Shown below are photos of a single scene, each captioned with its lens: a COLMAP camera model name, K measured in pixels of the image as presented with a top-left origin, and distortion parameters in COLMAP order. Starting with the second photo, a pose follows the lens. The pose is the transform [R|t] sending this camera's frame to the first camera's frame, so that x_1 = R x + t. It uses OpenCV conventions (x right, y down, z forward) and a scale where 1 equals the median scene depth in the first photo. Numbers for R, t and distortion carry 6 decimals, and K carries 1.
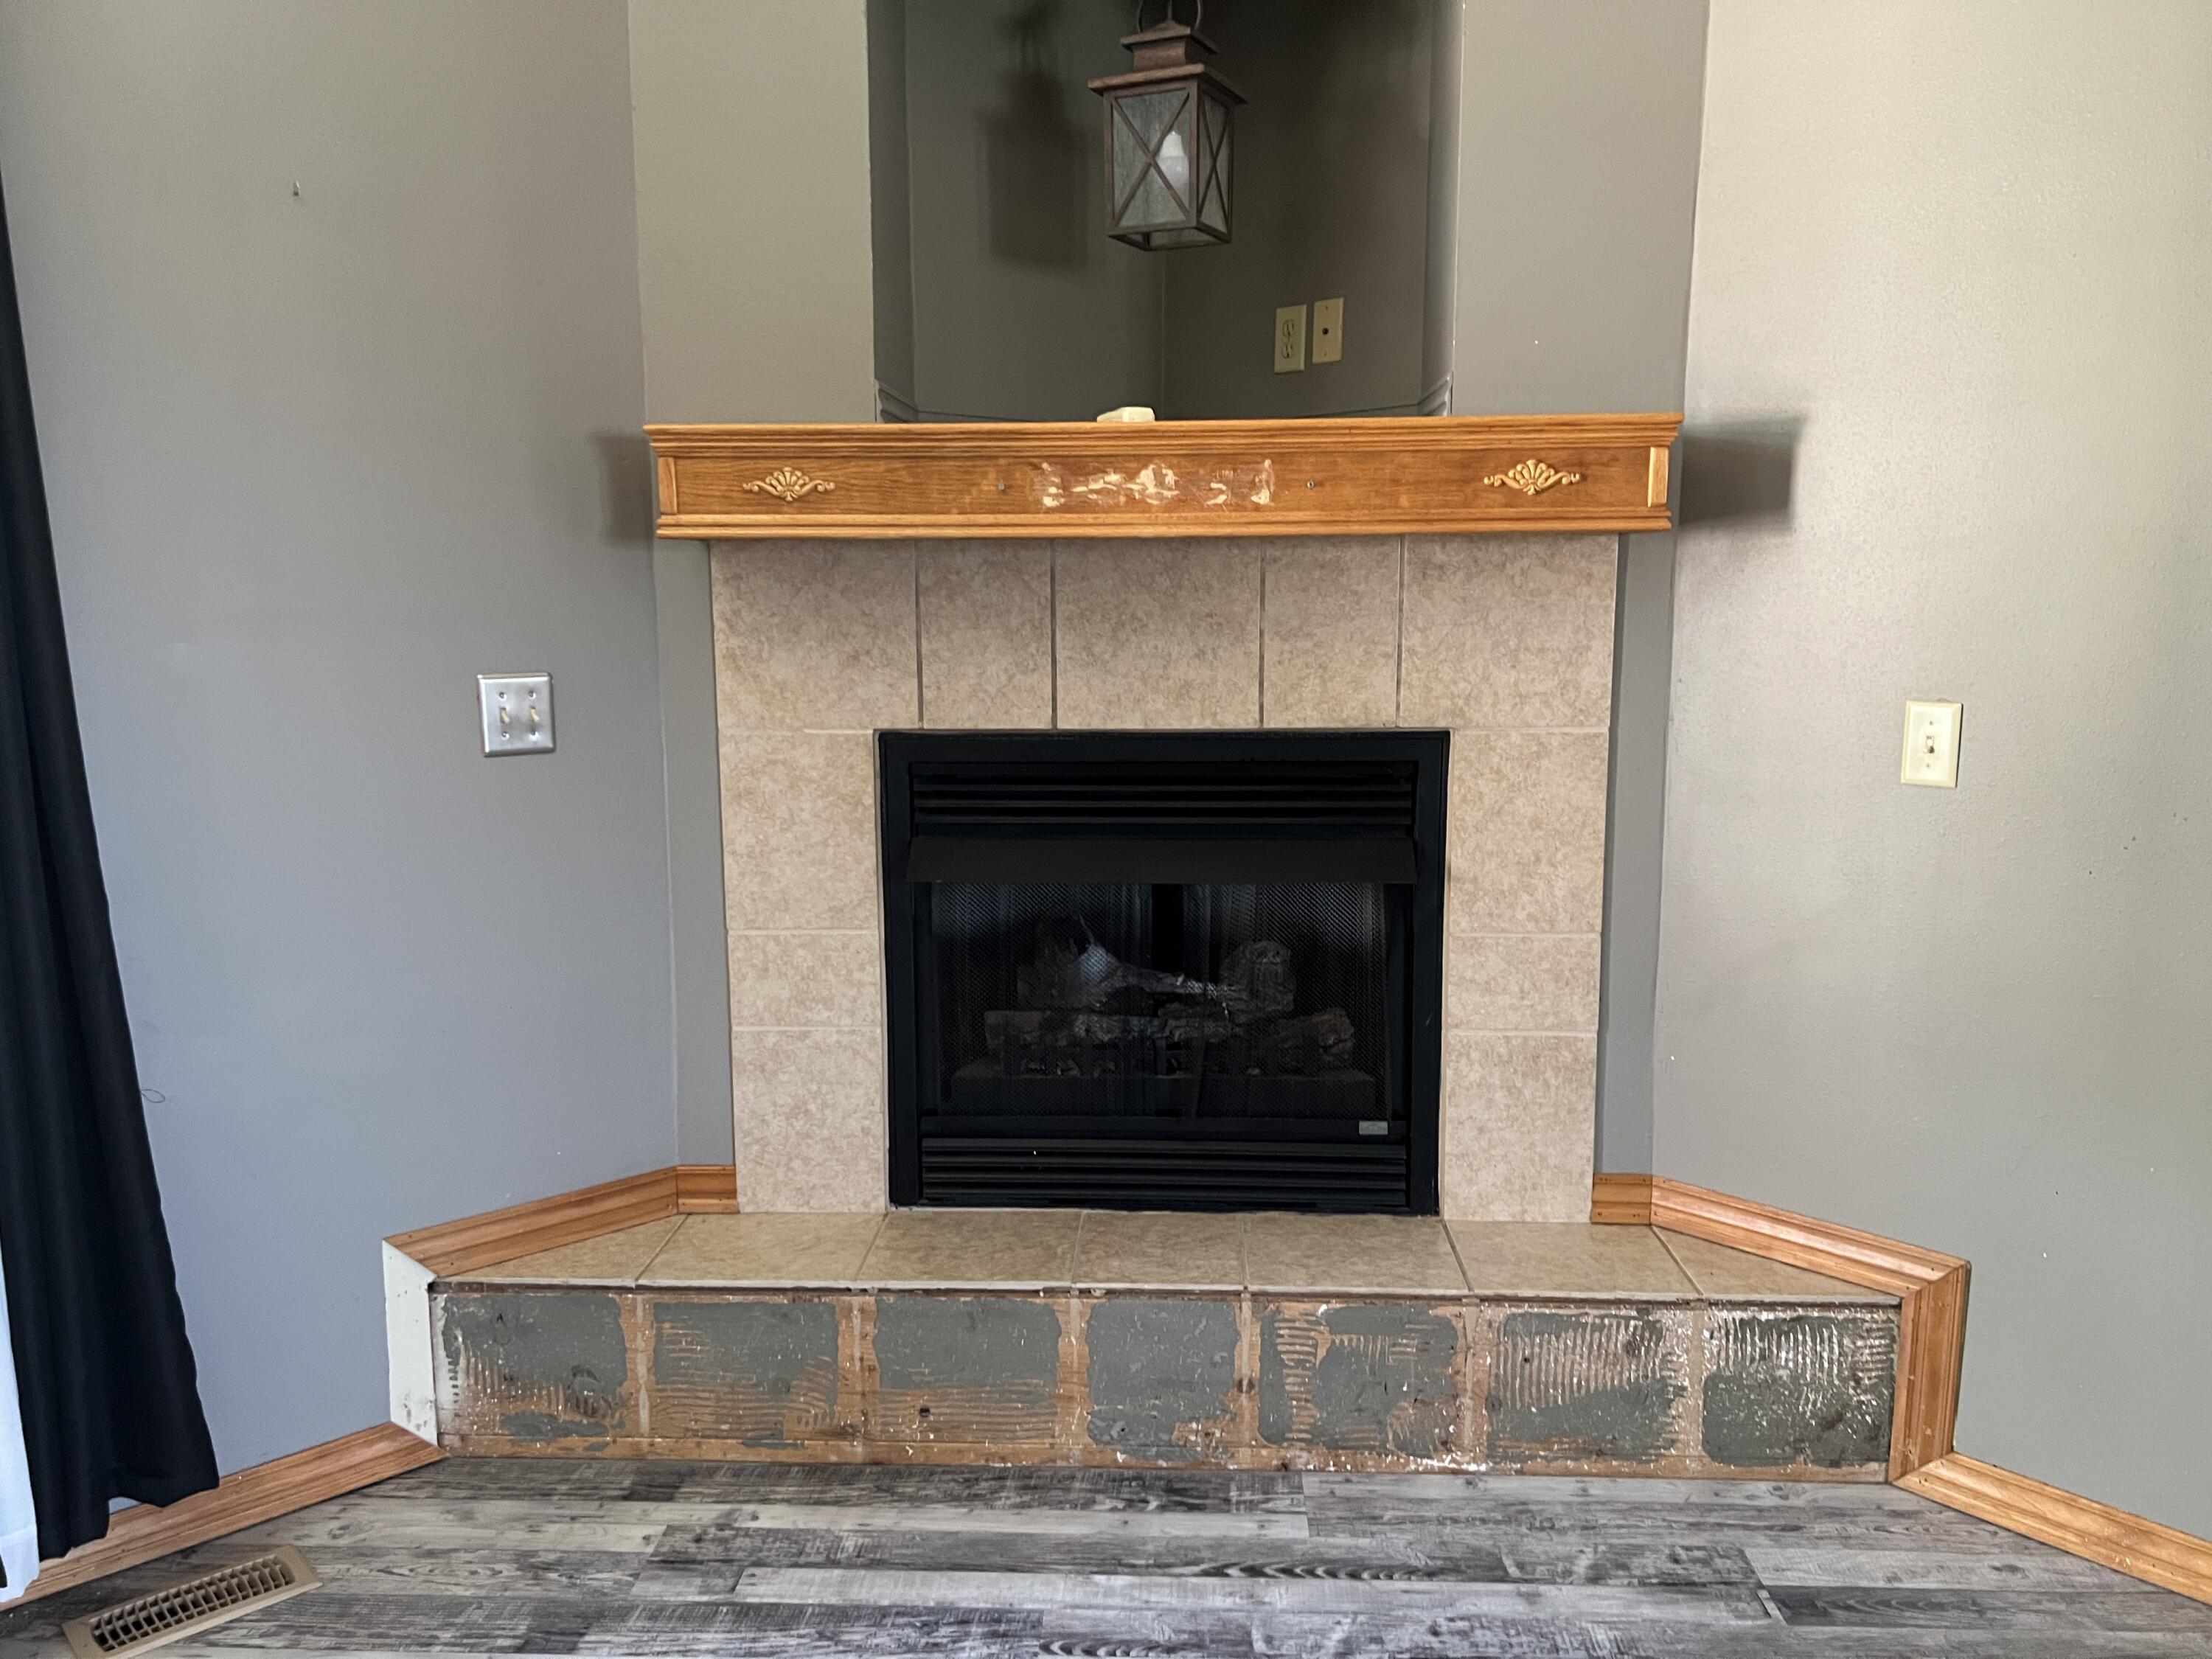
lens RADIAL K [[1662.9, 0, 1112.2], [0, 1662.9, 833.5], [0, 0, 1]] dist [0.048693, -0.000208]
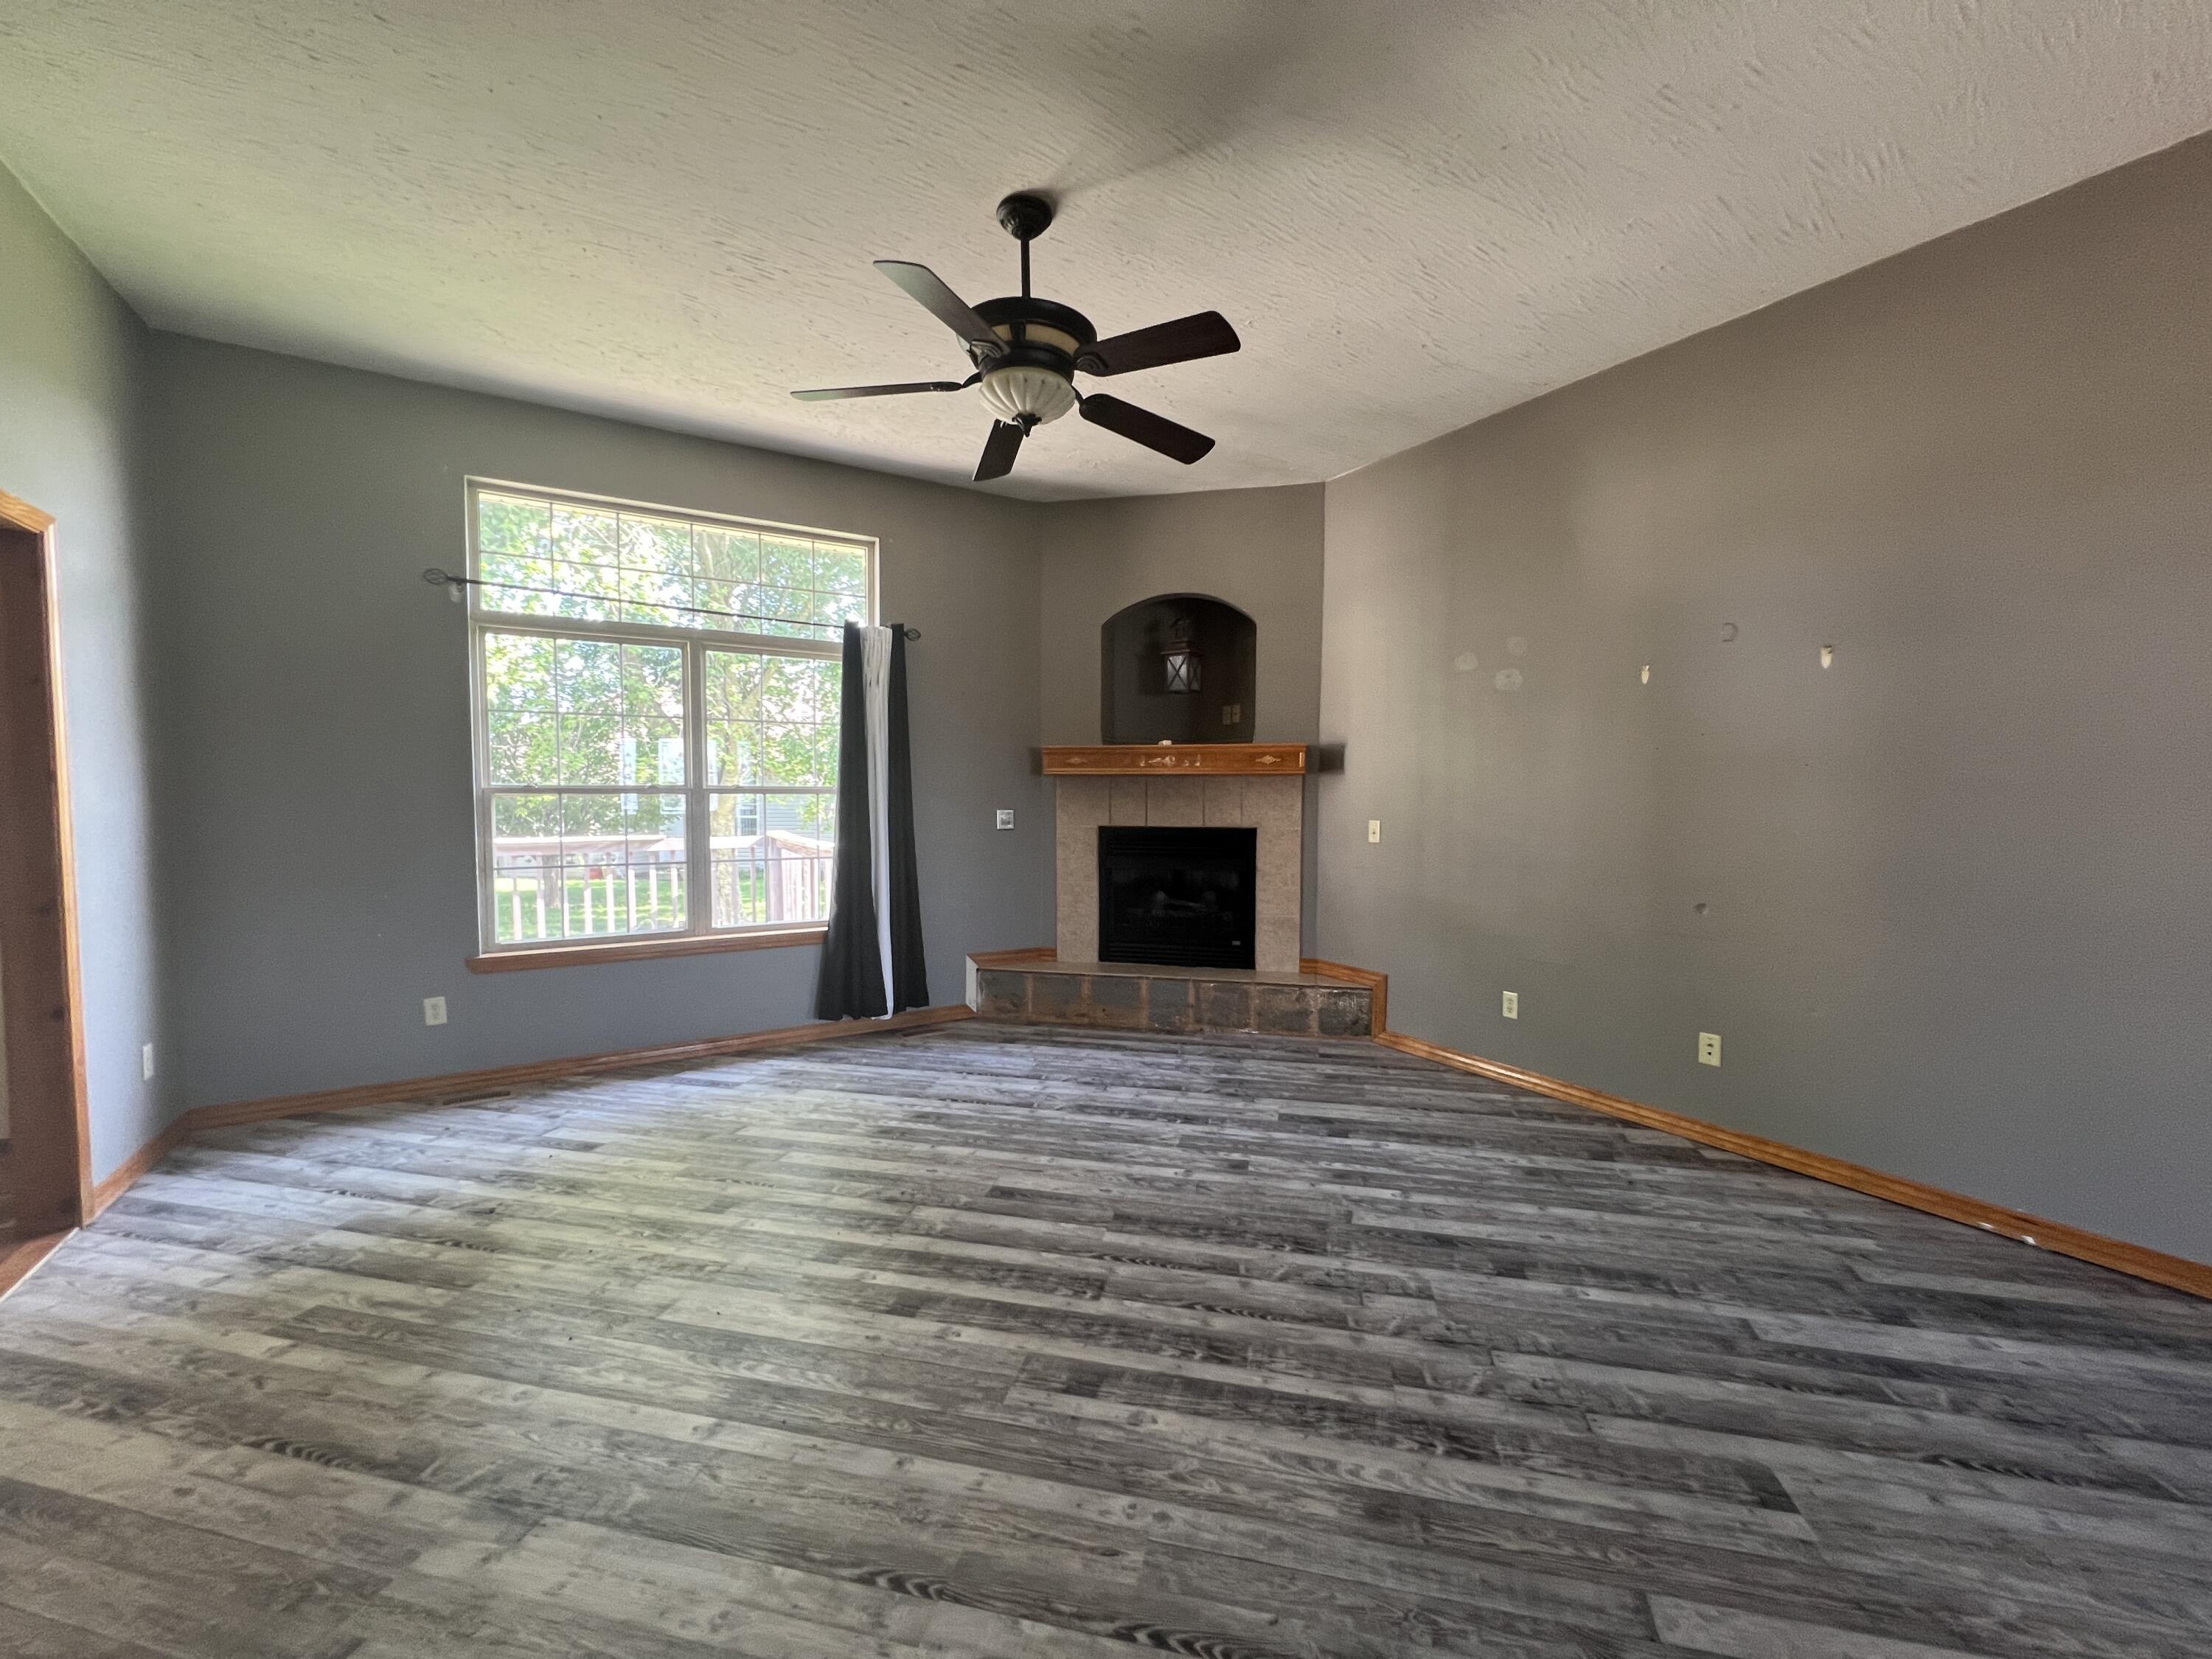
lens RADIAL K [[889.3, 0, 1104.7], [0, 889.3, 826.0], [0, 0, 1]] dist [0.000220, 0.000109]
pose [[0.982749, 0.015231, -0.184314, 0.240455], [-0.034519, 0.994196, -0.101896, 0.141798], [0.181693, 0.106500, 0.977571, -0.938700]]
